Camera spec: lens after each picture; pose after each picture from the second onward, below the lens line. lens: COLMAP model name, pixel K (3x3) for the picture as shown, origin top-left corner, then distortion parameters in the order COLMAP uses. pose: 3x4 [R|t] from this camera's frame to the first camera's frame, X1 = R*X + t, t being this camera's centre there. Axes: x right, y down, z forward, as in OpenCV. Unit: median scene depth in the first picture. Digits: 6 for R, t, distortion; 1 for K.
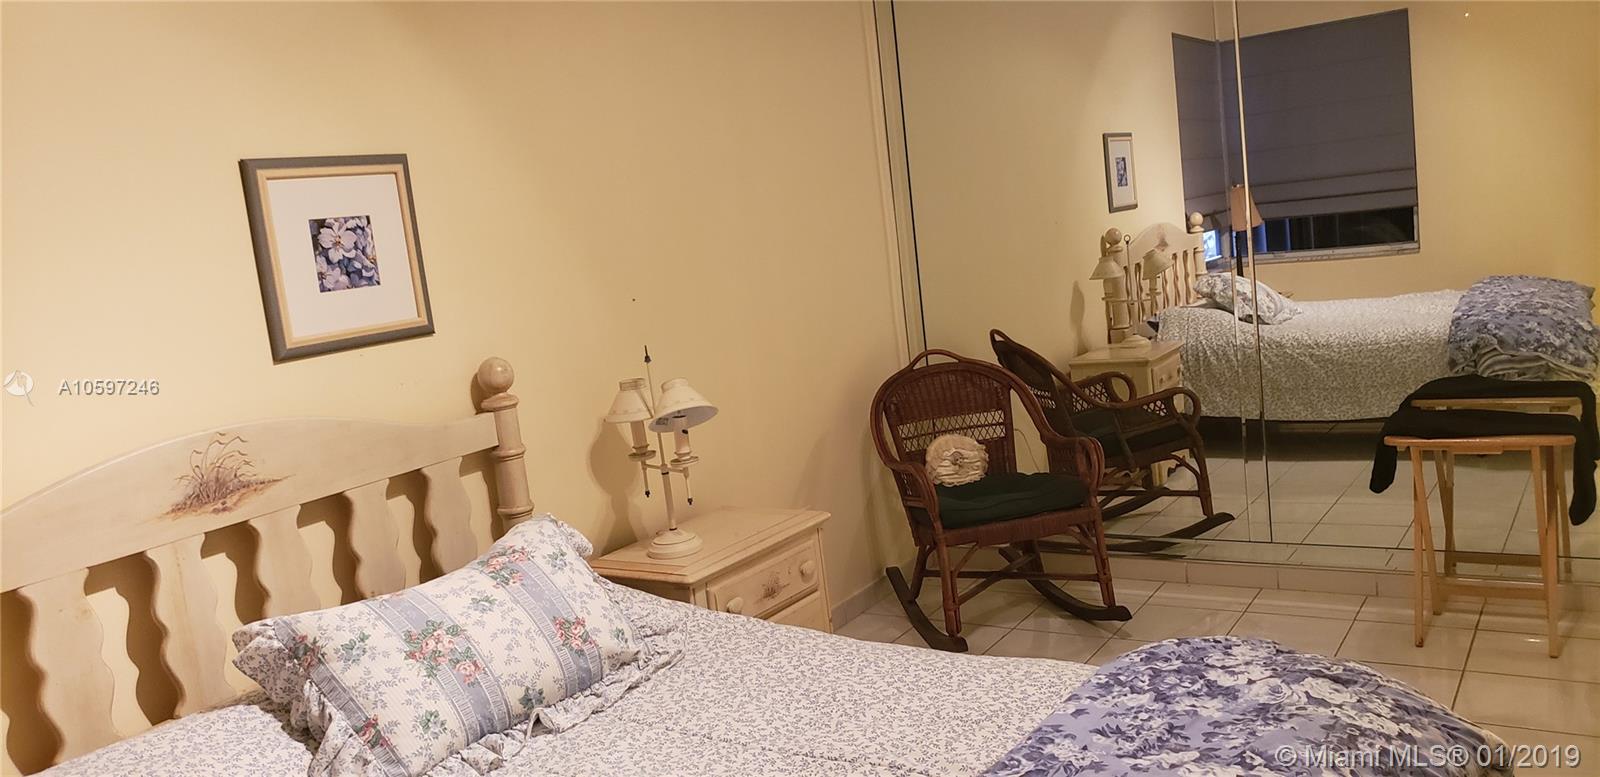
lens RADIAL K [[1256.6, 0, 800.0], [0, 1256.6, 388.5], [0, 0, 1]] dist [-0.034384, 0.112624]
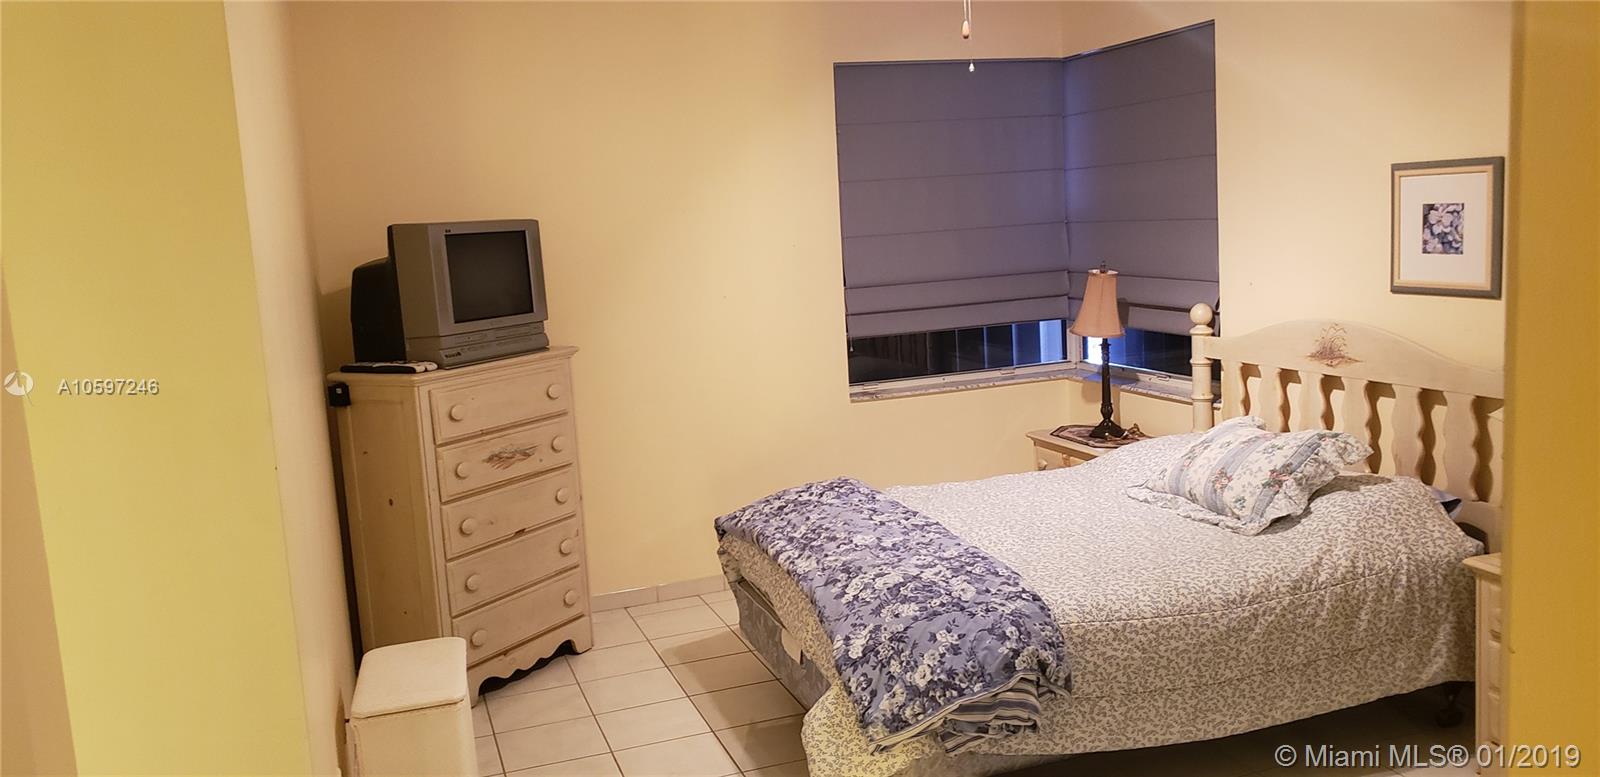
lens RADIAL K [[1256.6, 0, 800.0], [0, 1256.6, 388.5], [0, 0, 1]] dist [-0.034384, 0.112624]
pose [[-0.593370, 0.264755, -0.760142, 1.212072], [0.018743, 0.948647, 0.315780, -0.403094], [0.804712, 0.173127, -0.567861, 1.264033]]
